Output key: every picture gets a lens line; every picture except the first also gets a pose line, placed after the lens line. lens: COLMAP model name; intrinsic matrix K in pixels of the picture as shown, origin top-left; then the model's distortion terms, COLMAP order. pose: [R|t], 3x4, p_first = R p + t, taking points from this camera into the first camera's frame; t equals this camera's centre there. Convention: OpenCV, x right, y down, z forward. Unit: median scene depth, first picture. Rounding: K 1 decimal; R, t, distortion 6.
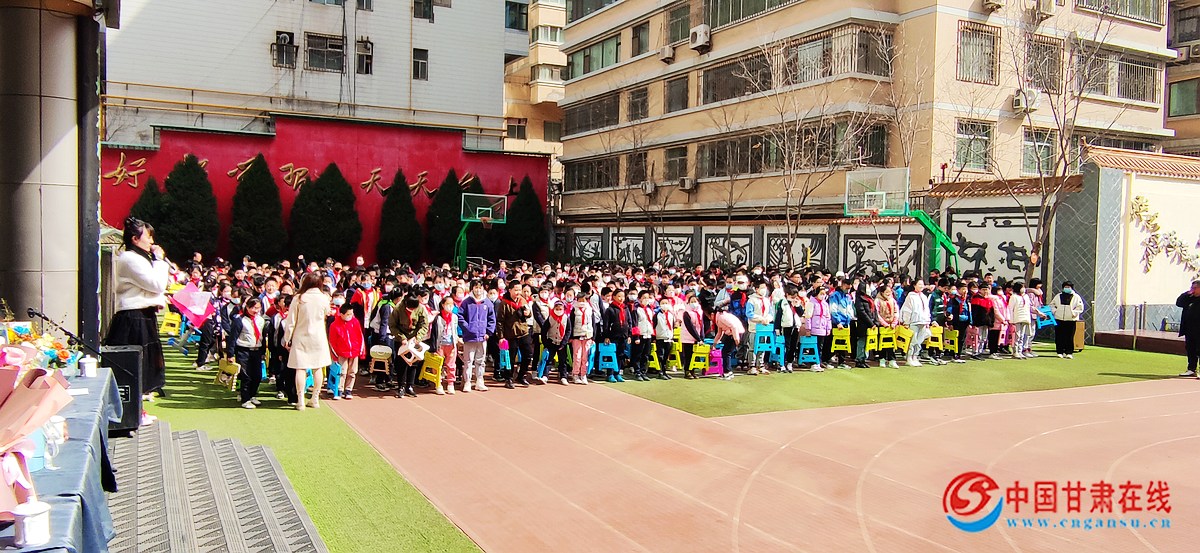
lens RADIAL K [[852.6, 0, 593.3], [0, 852.6, 273.7], [0, 0, 1]] dist [-0.003237, -0.003335]
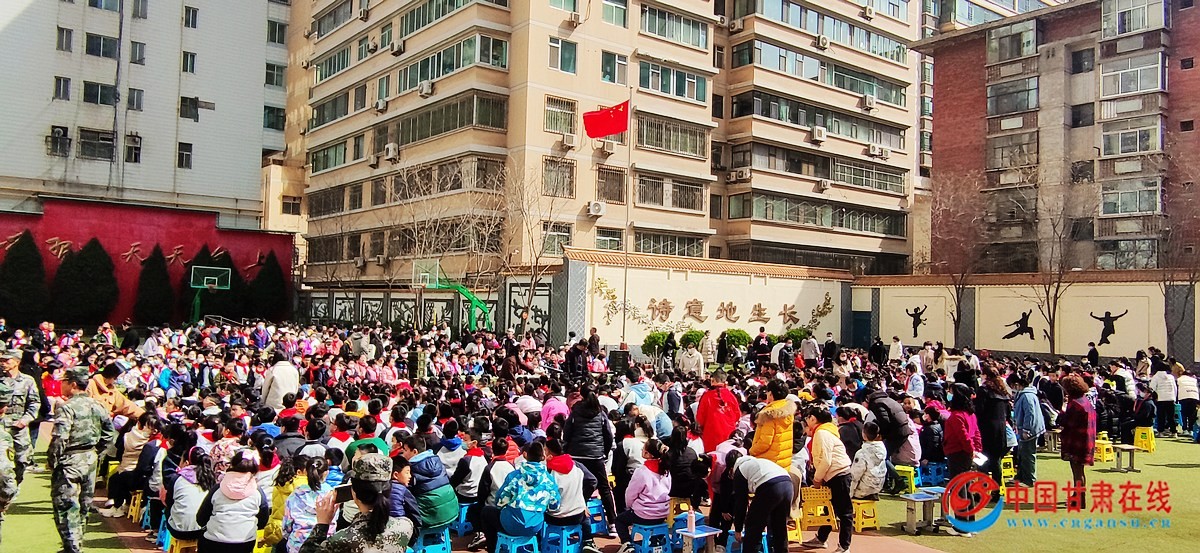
lens RADIAL K [[852.6, 0, 606.1], [0, 852.6, 280.7], [0, 0, 1]] dist [-0.003237, -0.003335]
pose [[0.982972, 0.011450, 0.183398, 0.188876], [0.000789, 0.997785, -0.066521, 0.012381], [-0.183753, 0.065533, 0.980786, -0.319740]]
